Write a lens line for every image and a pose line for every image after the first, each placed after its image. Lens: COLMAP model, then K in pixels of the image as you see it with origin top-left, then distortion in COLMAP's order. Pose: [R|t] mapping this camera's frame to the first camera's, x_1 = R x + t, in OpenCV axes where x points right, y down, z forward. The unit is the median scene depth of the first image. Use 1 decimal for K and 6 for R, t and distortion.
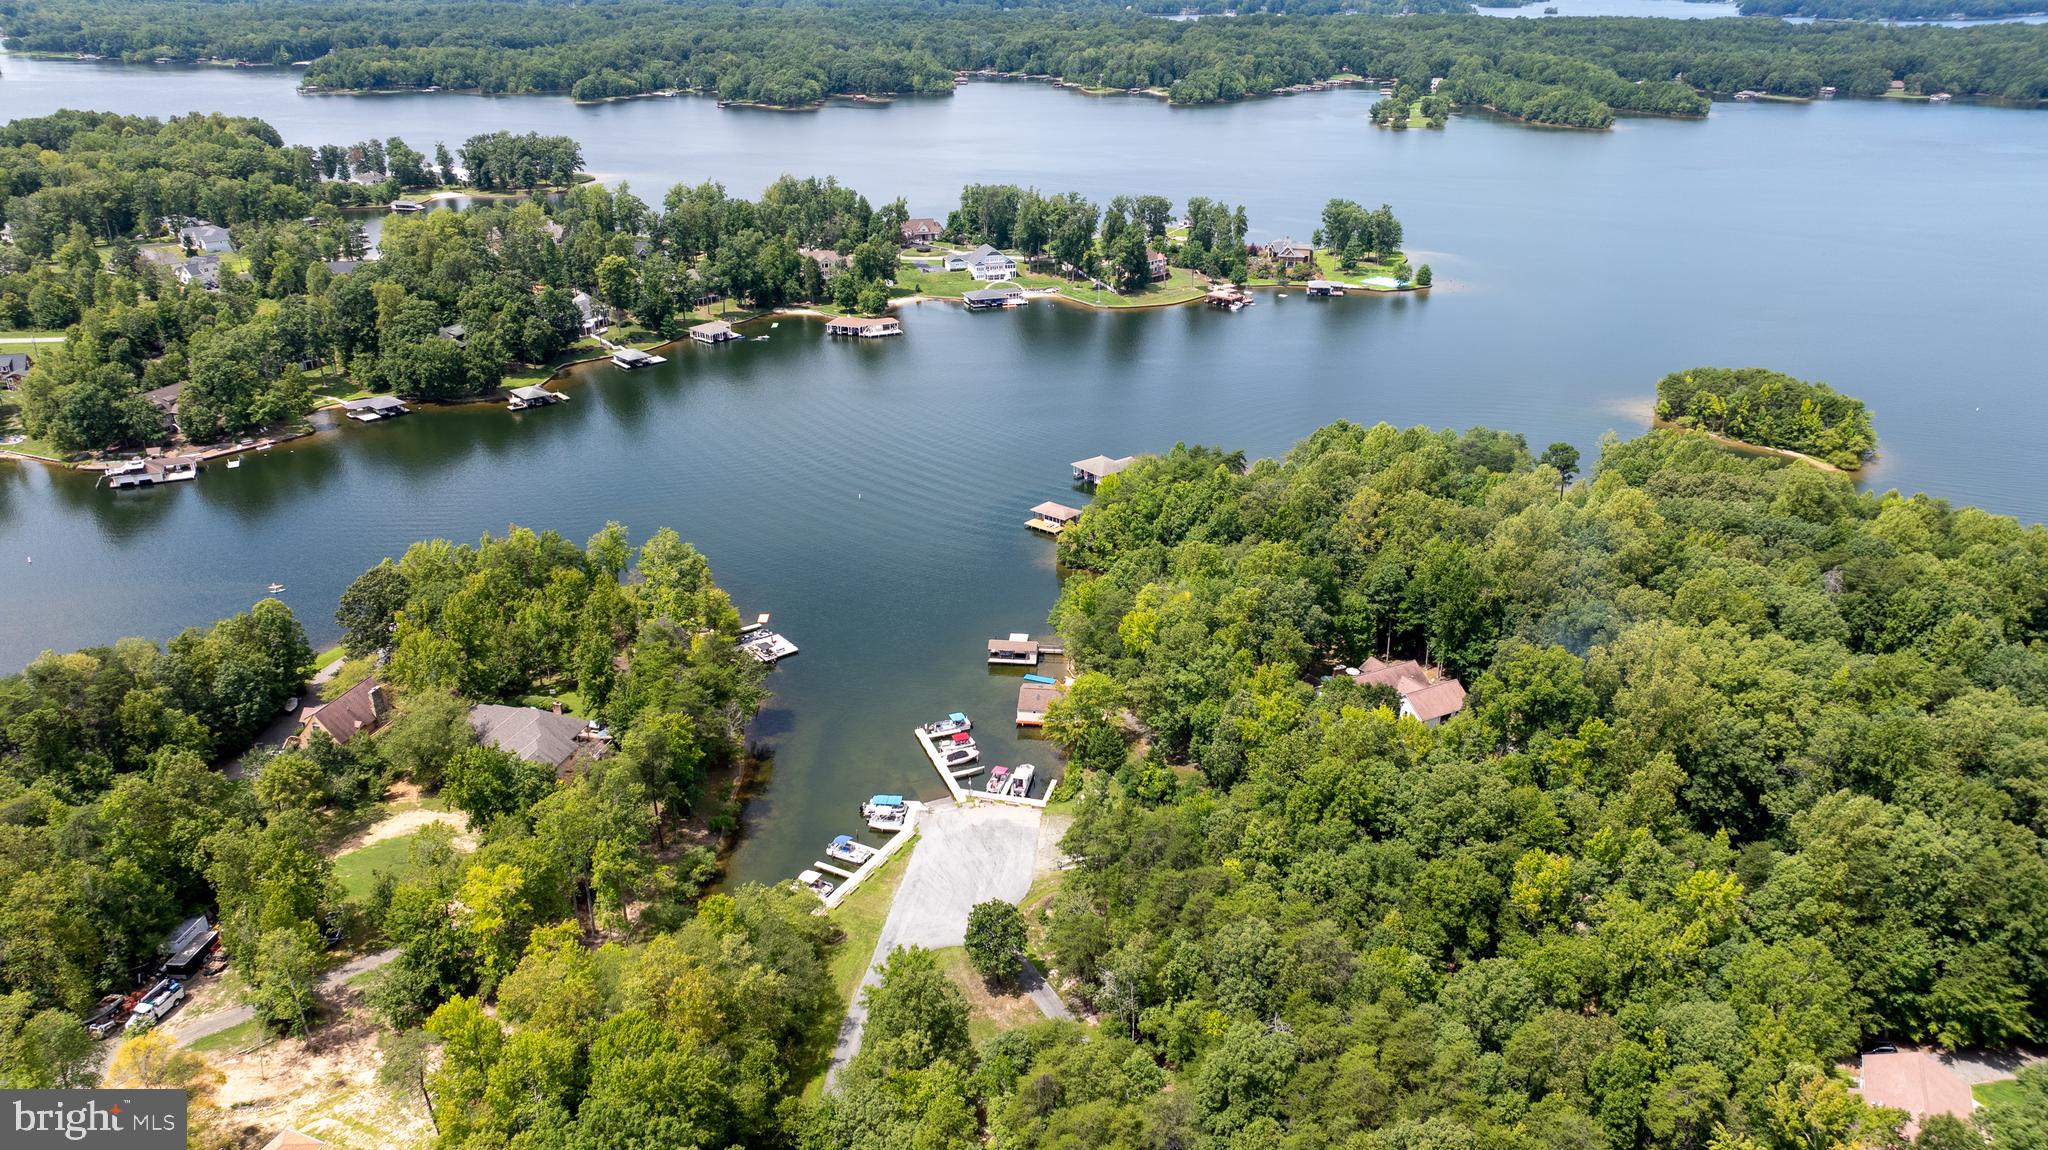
lens RADIAL K [[1440.0, 0, 1029.7], [0, 1440.0, 562.7], [0, 0, 1]] dist [-0.038075, 0.034756]
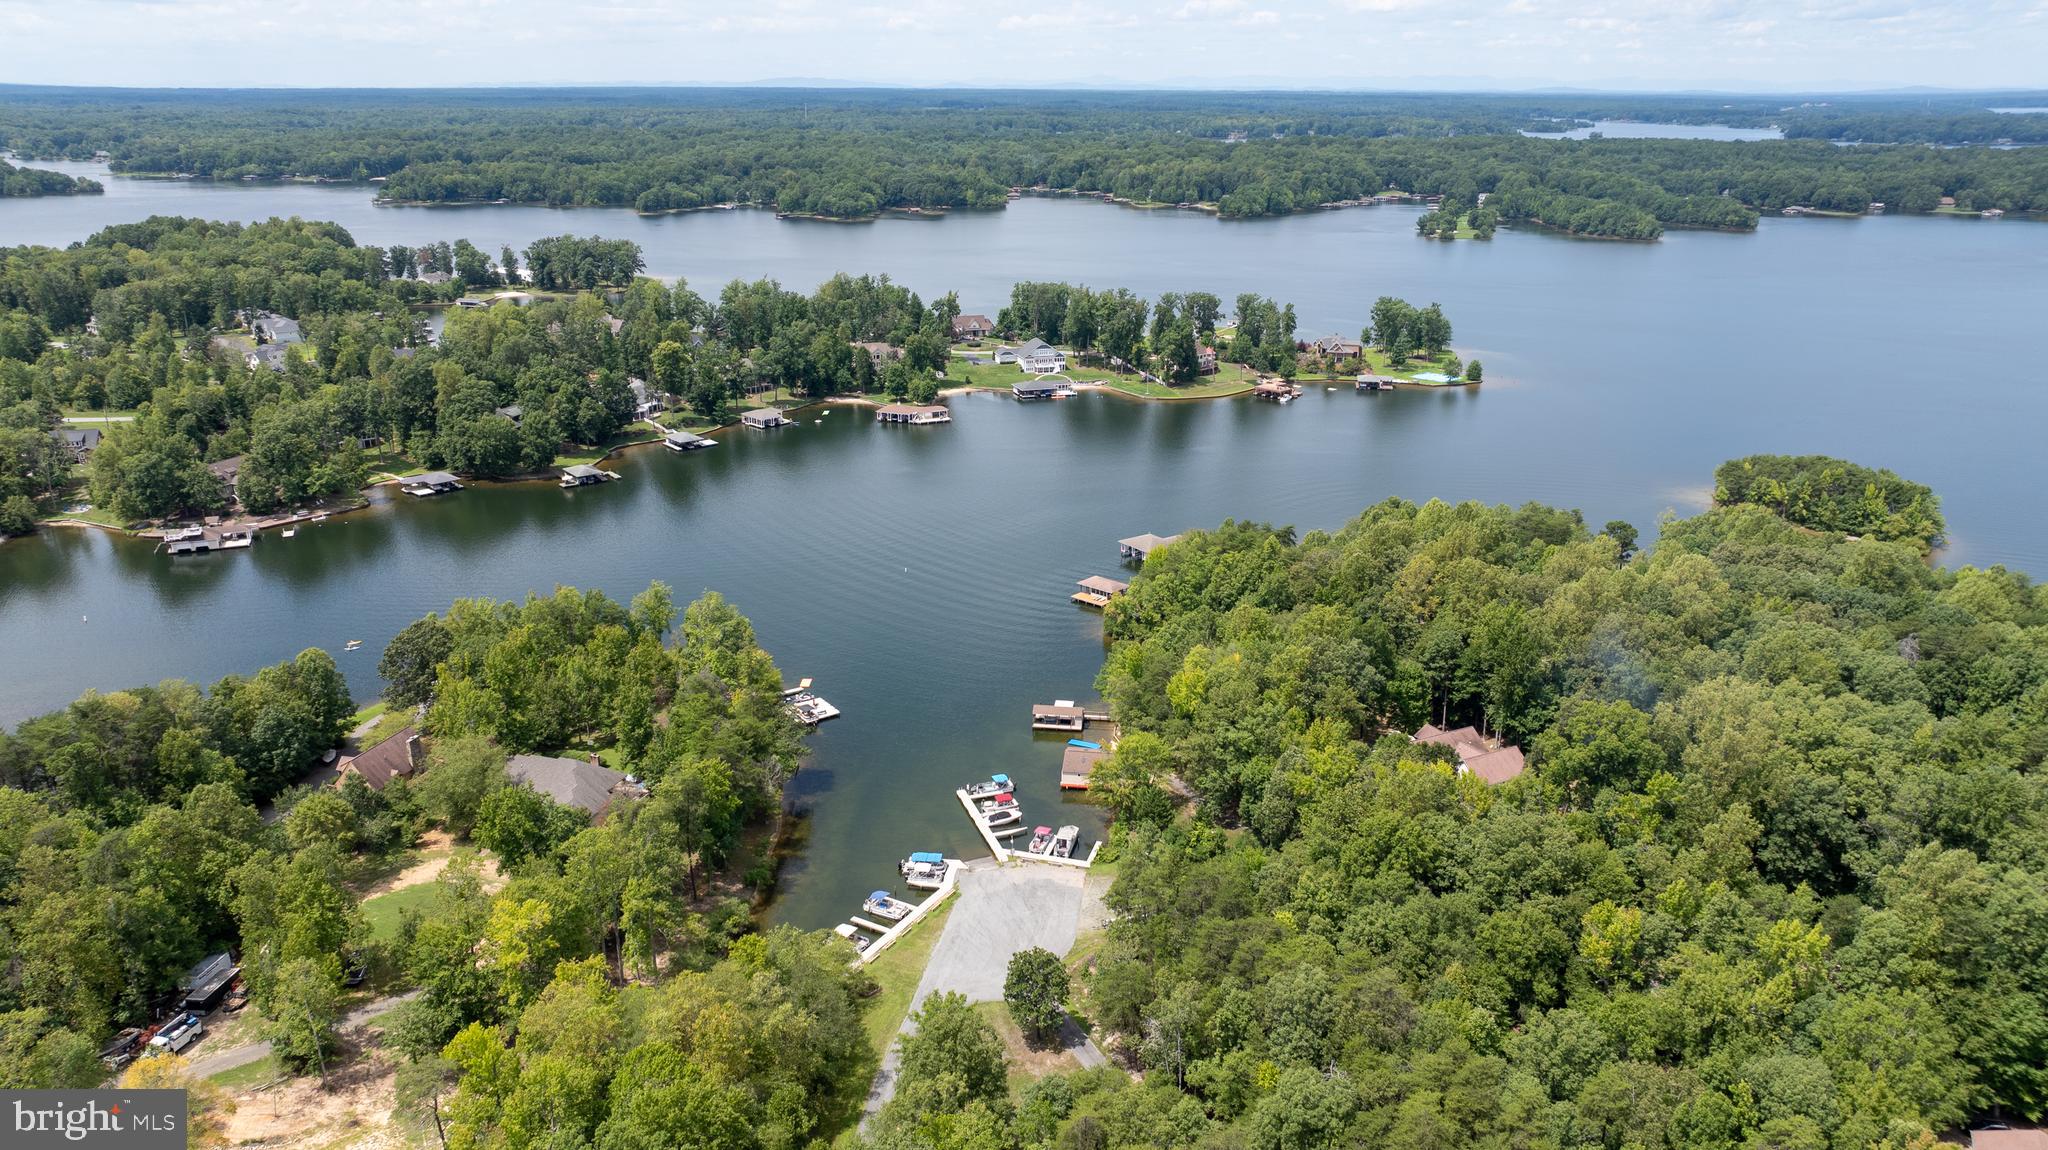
lens RADIAL K [[1440.0, 0, 1028.6], [0, 1440.0, 560.6], [0, 0, 1]] dist [-0.038075, 0.034756]
pose [[0.999379, 0.010326, -0.033700, 0.000168], [-0.013066, 0.996536, -0.082132, 0.017465], [0.032735, 0.082521, 0.996052, 0.007066]]
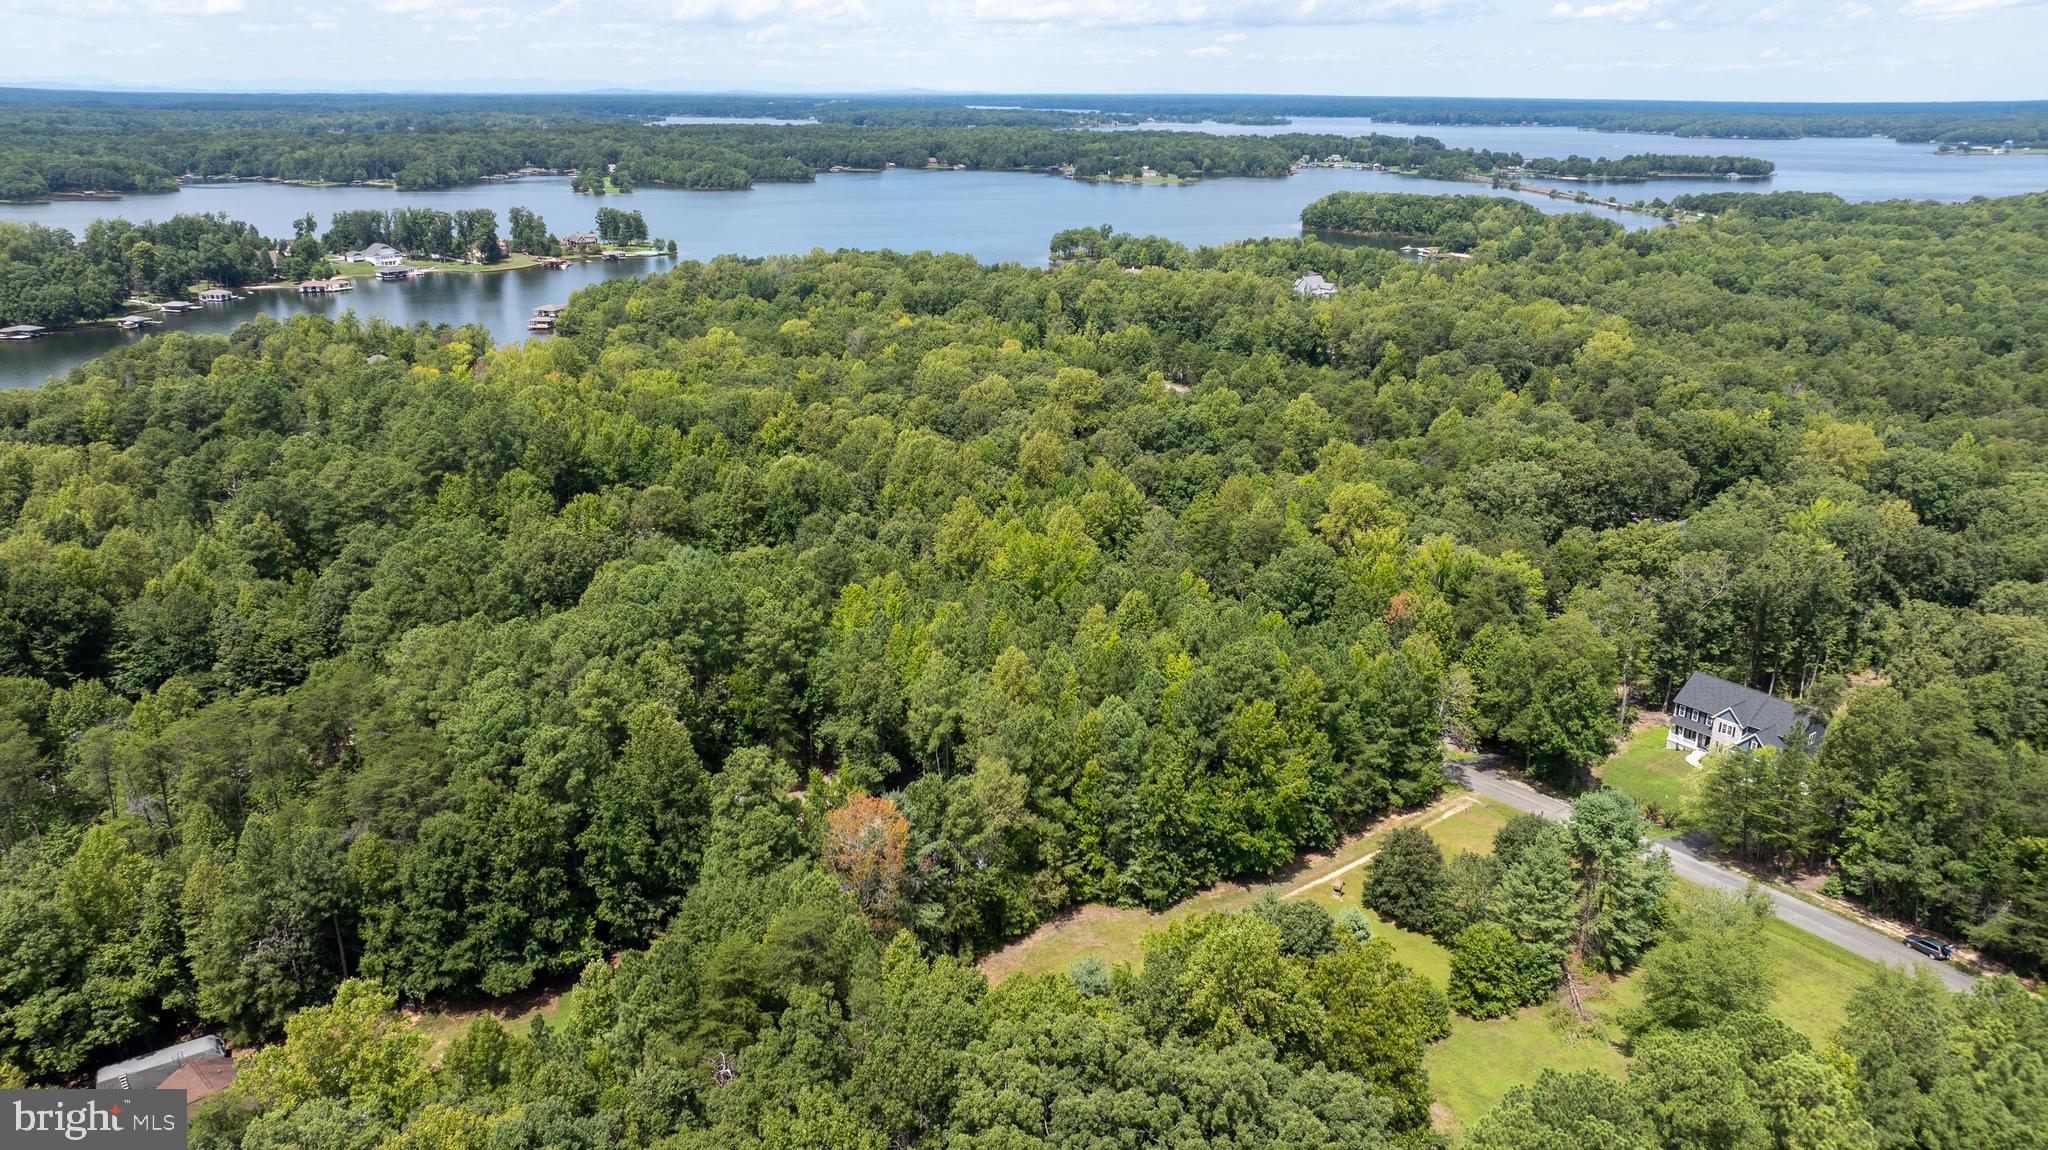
lens RADIAL K [[1440.0, 0, 1026.0], [0, 1440.0, 575.1], [0, 0, 1]] dist [-0.038075, 0.034756]
pose [[0.841745, -0.170029, 0.512401, -0.280972], [0.207735, 0.978042, -0.016713, 0.273654], [-0.498308, 0.120512, 0.858584, -0.539913]]
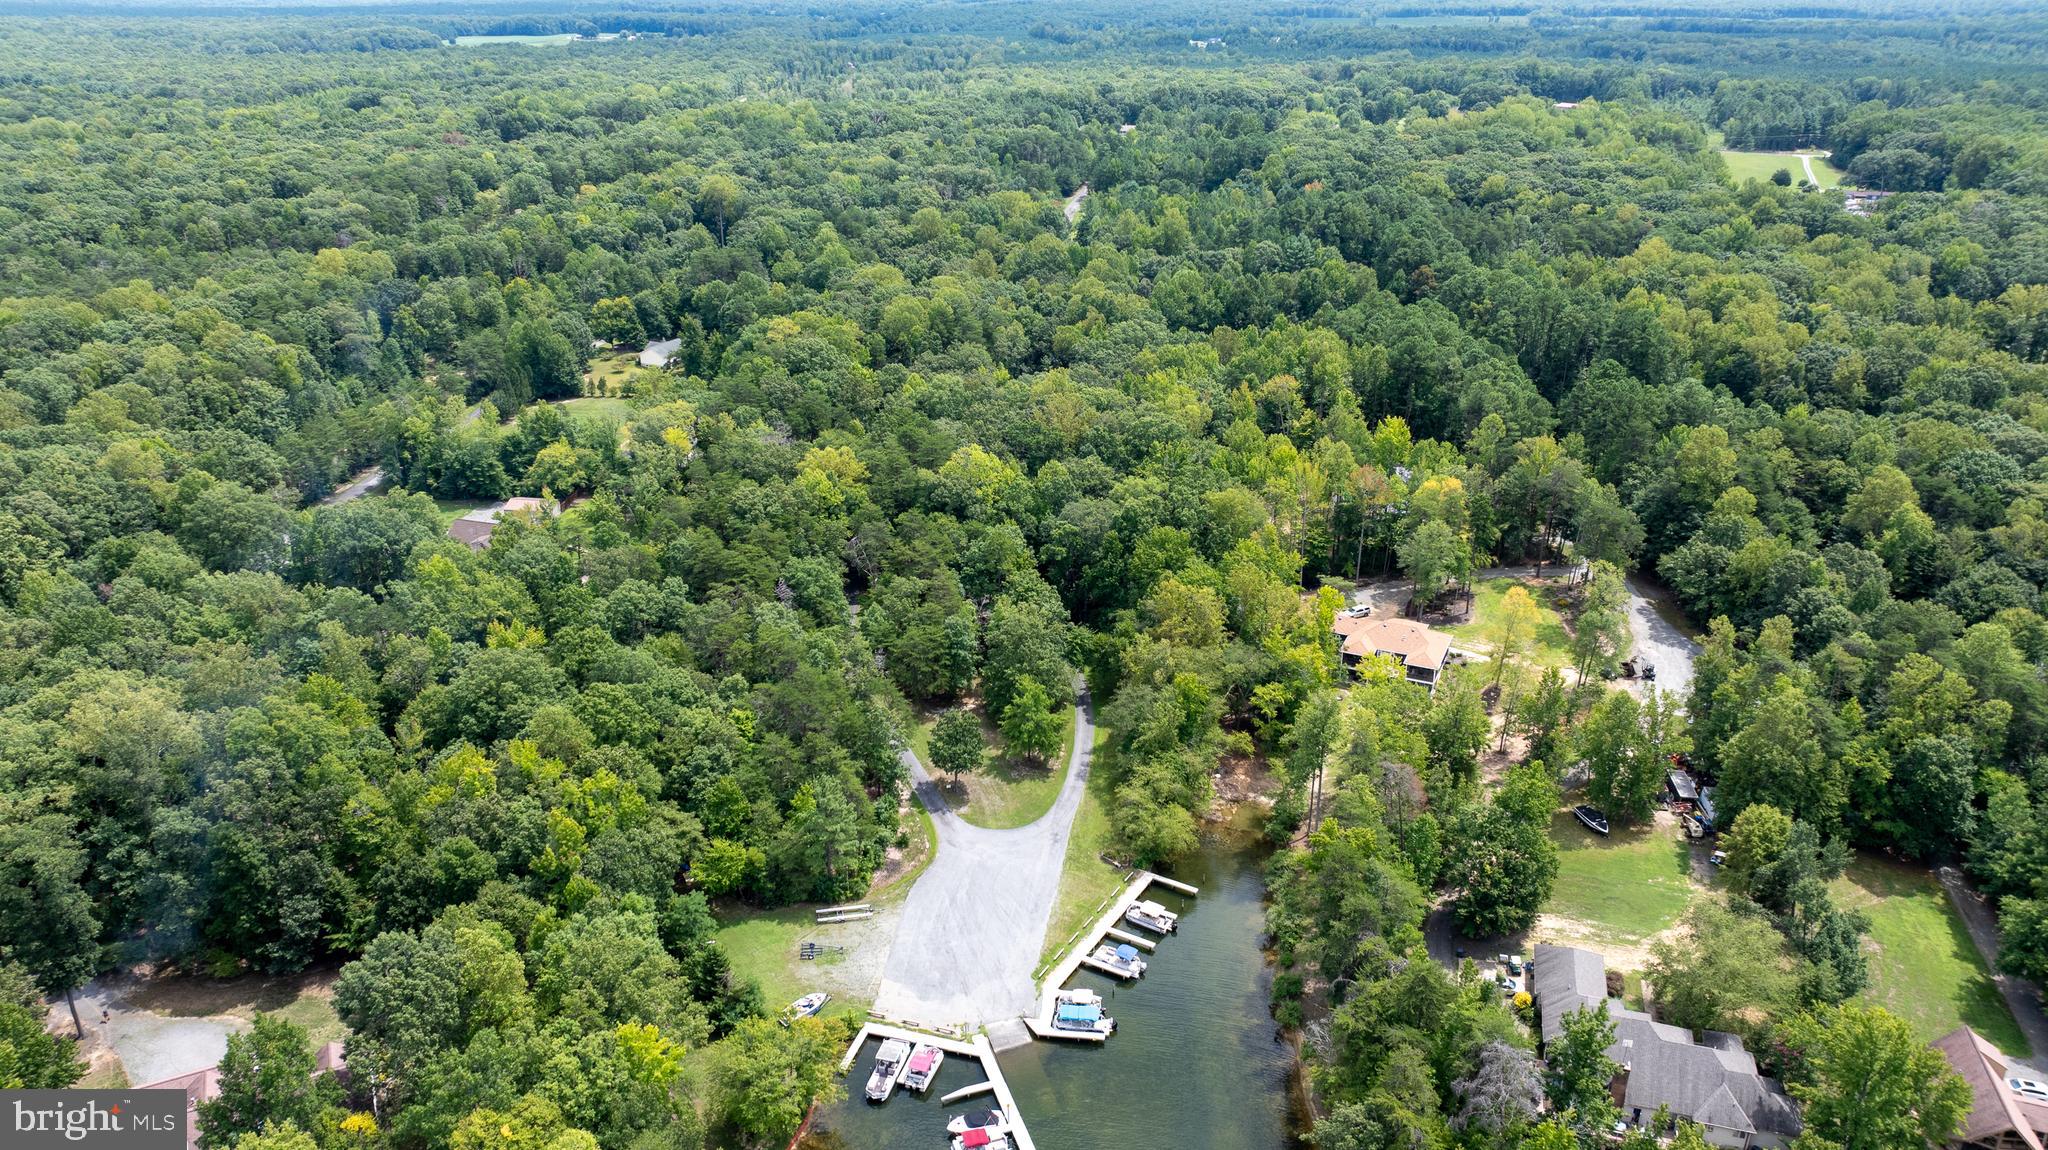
lens RADIAL K [[1440.0, 0, 1024.8], [0, 1440.0, 576.5], [0, 0, 1]] dist [-0.038075, 0.034756]
pose [[-0.999147, -0.007690, 0.040565, -0.039086], [0.023583, 0.700157, 0.713599, -0.203273], [-0.033890, 0.713948, -0.699379, 0.536992]]
